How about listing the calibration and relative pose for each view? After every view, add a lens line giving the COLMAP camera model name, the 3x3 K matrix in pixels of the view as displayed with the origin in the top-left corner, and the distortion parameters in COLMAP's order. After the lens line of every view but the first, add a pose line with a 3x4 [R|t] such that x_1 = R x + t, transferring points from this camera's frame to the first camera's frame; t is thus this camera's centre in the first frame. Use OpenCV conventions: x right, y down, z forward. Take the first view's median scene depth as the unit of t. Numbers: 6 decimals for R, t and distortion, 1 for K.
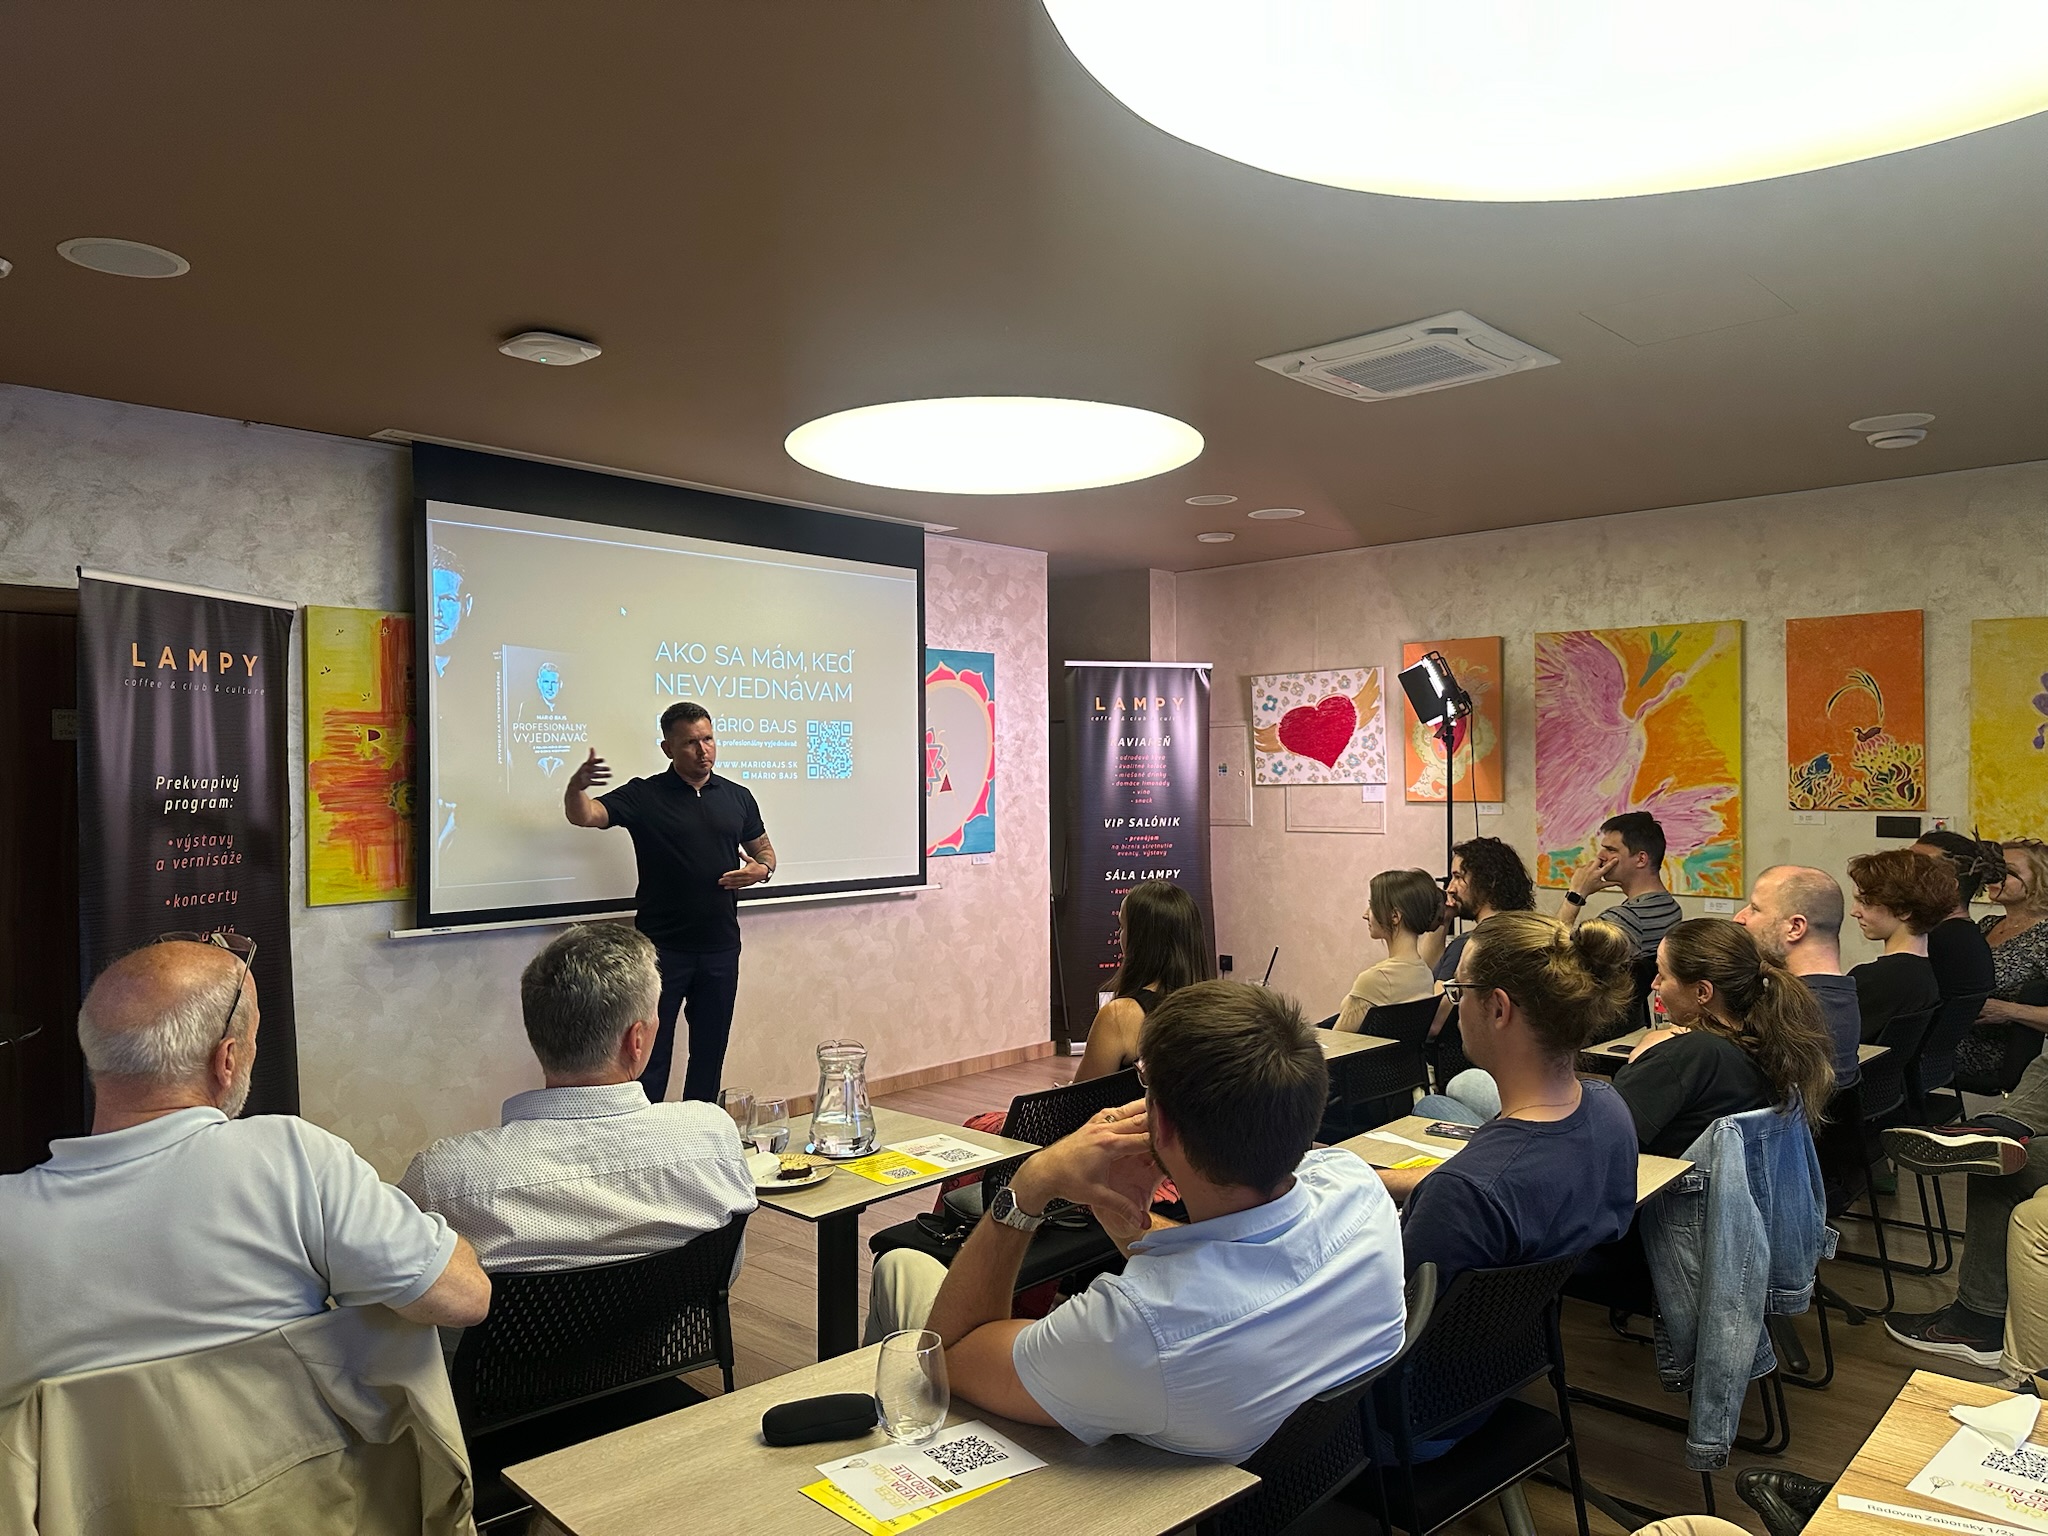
lens RADIAL K [[1421.7, 0, 1012.4], [0, 1421.7, 778.8], [0, 0, 1]] dist [0.003615, -0.024558]
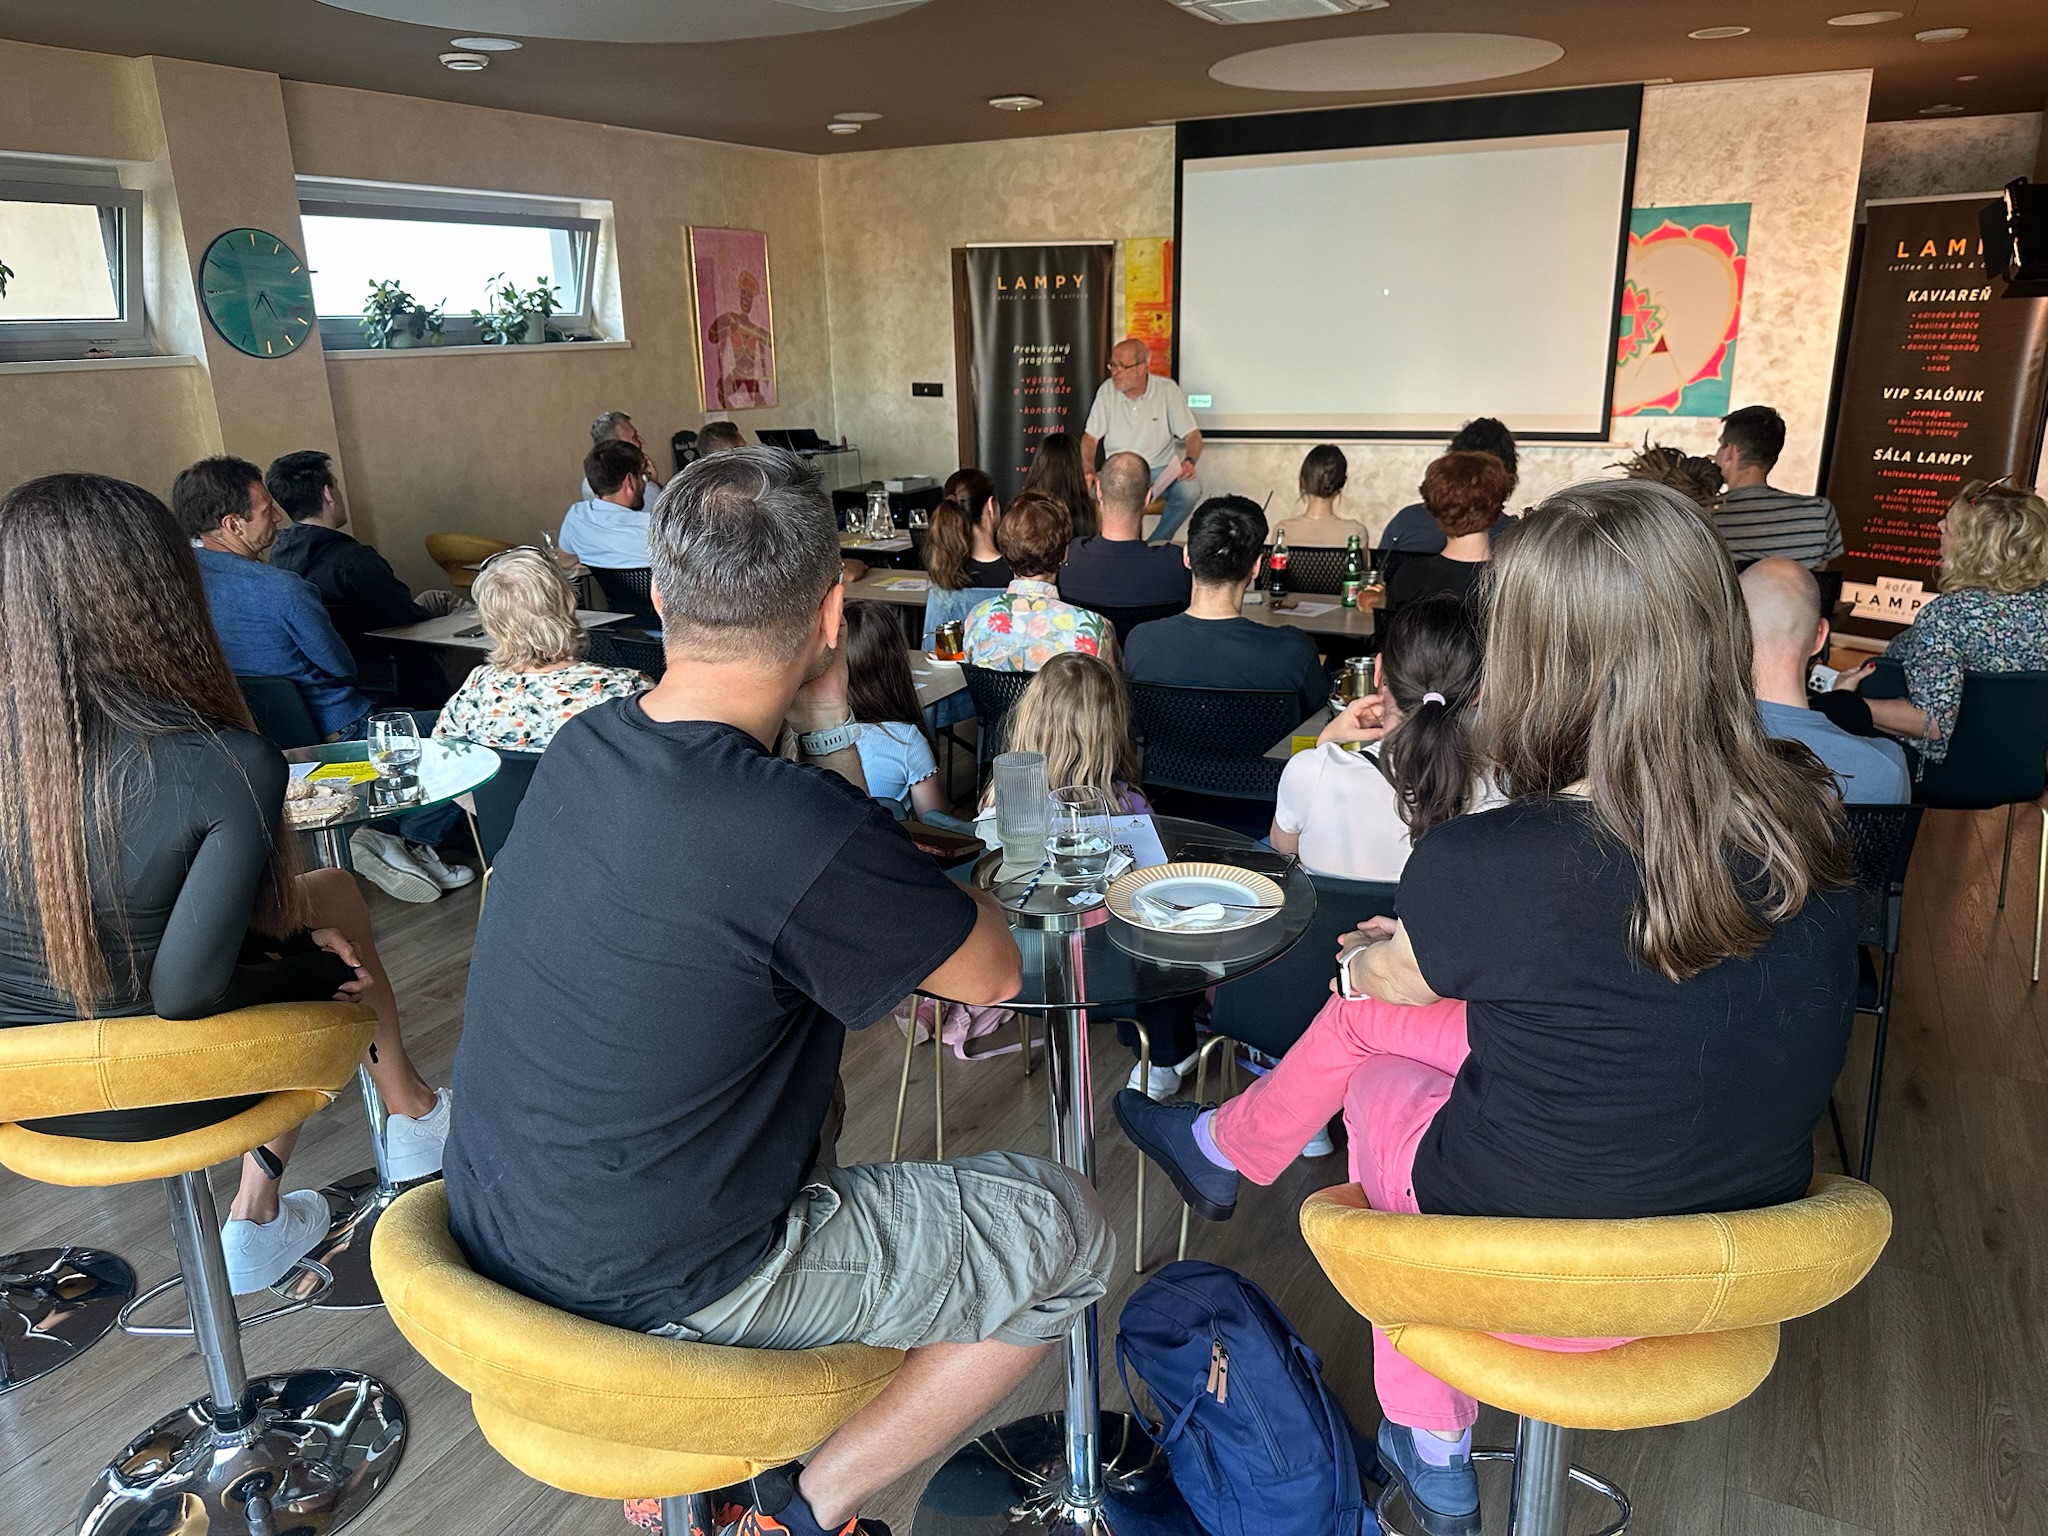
lens RADIAL K [[1421.7, 0, 1022.6], [0, 1421.7, 819.9], [0, 0, 1]] dist [0.003615, -0.024558]
pose [[0.268411, 0.322072, -0.907868, 0.910374], [0.020760, 0.940299, 0.339715, -0.033805], [0.963081, -0.110031, 0.245700, 0.262540]]
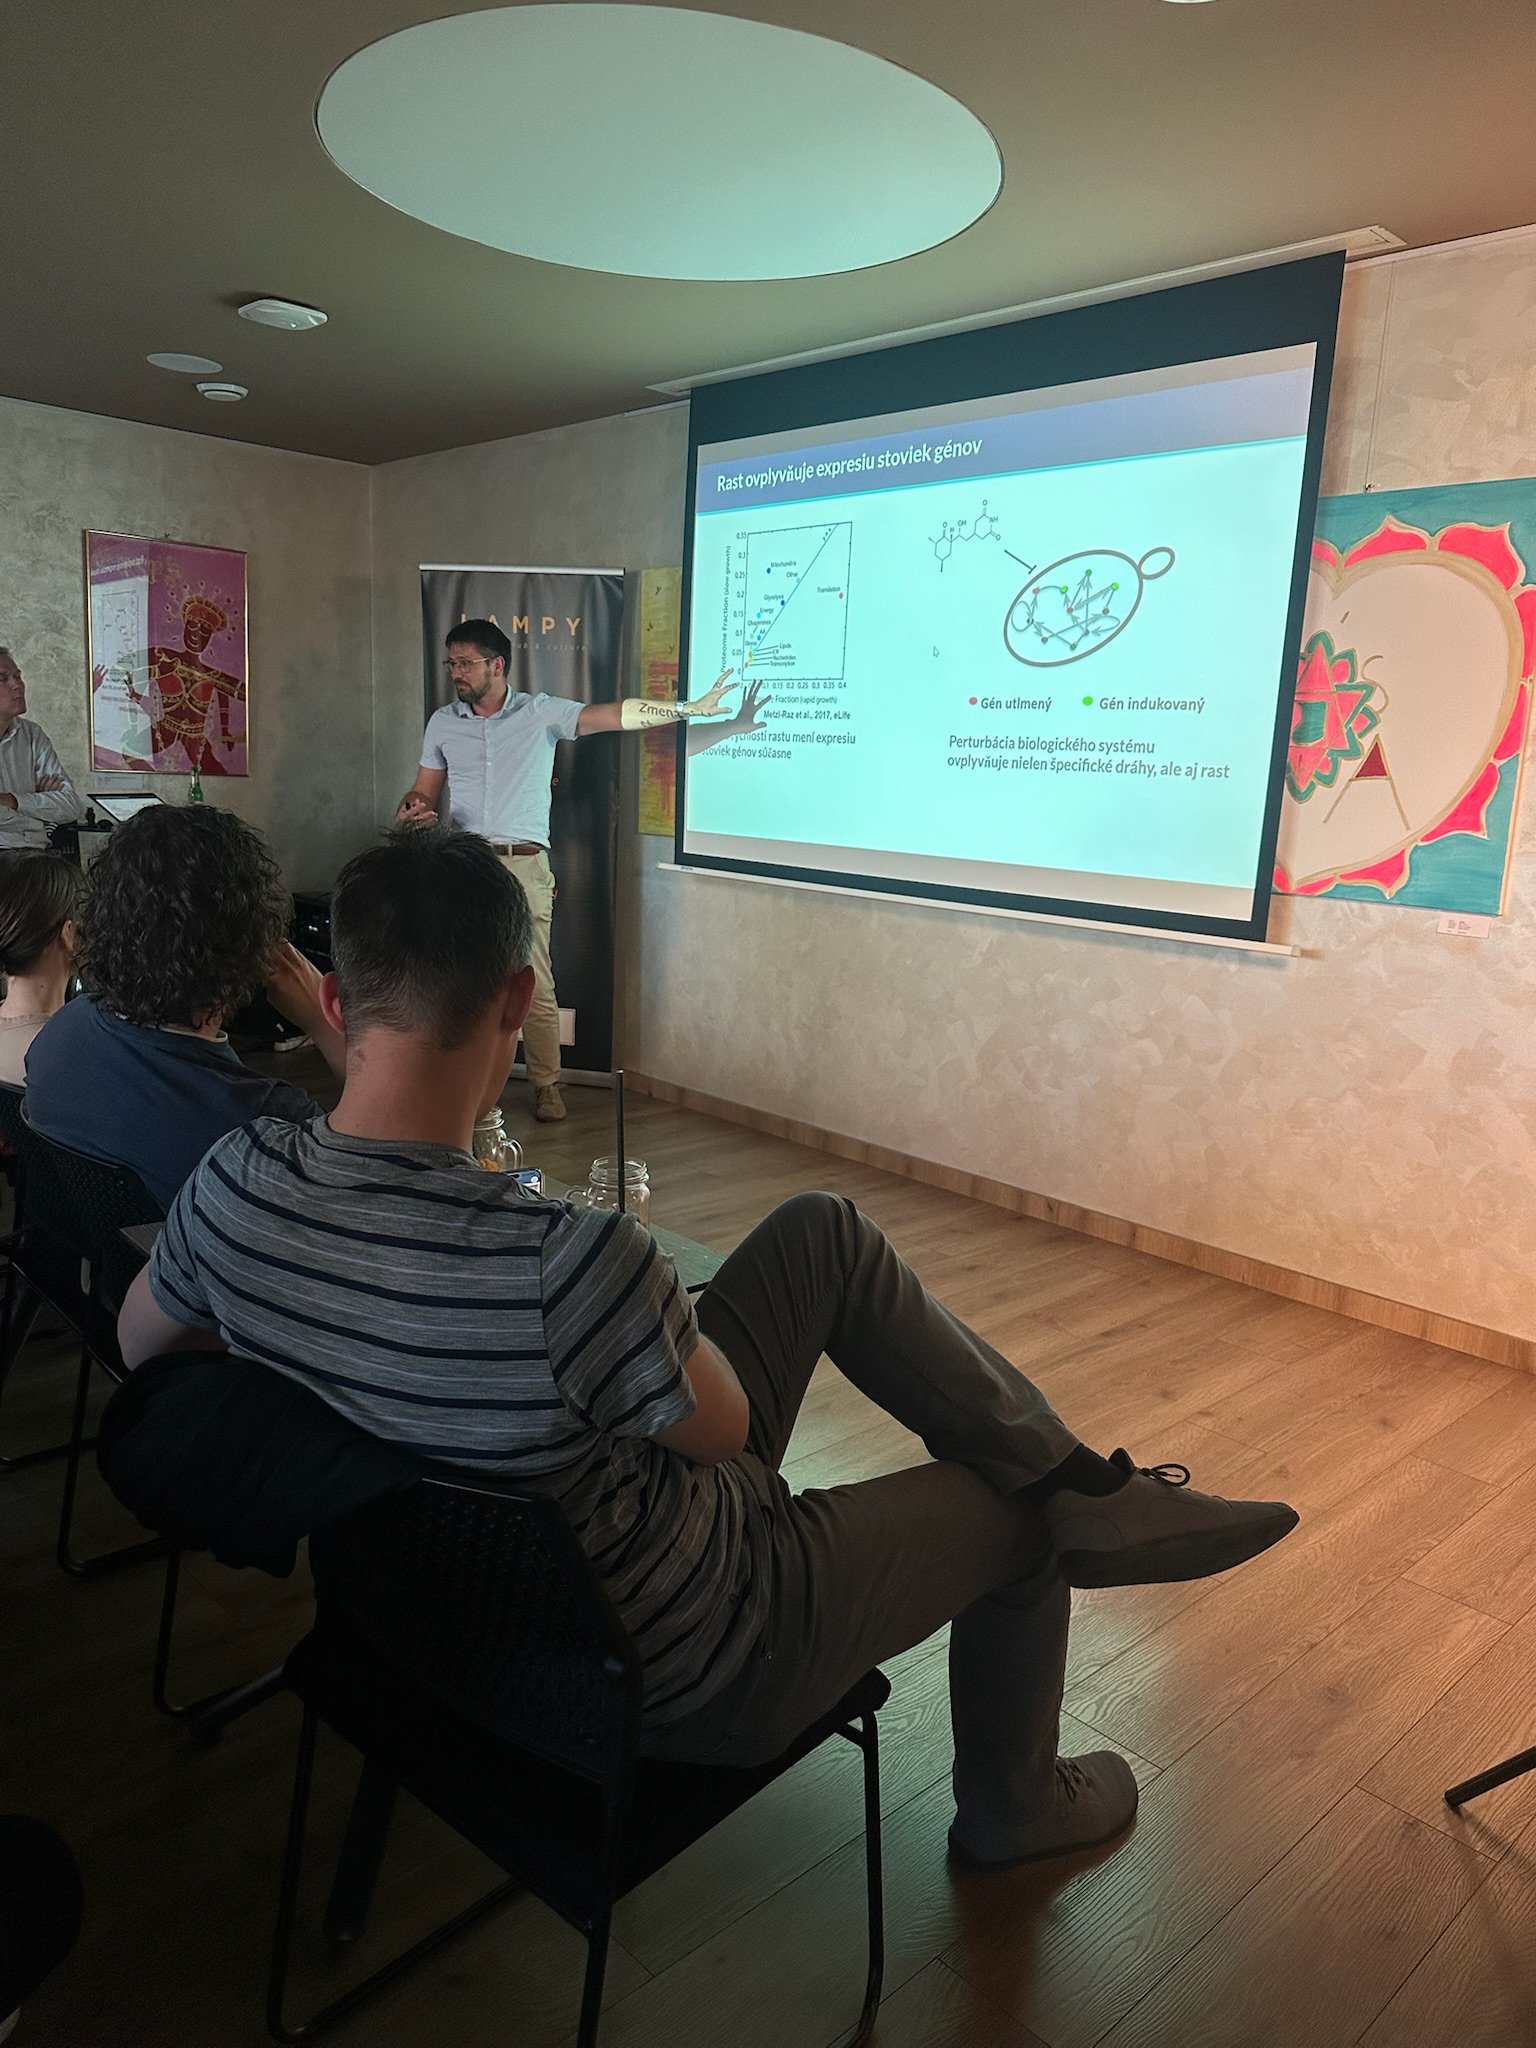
lens RADIAL K [[1421.7, 0, 782.7], [0, 1421.7, 1068.8], [0, 0, 1]] dist [0.003615, -0.024558]
pose [[-0.042912, 0.222862, -0.973905, 0.507535], [-0.047970, 0.973219, 0.224819, 0.006020], [0.997927, 0.056365, -0.031072, 0.830410]]
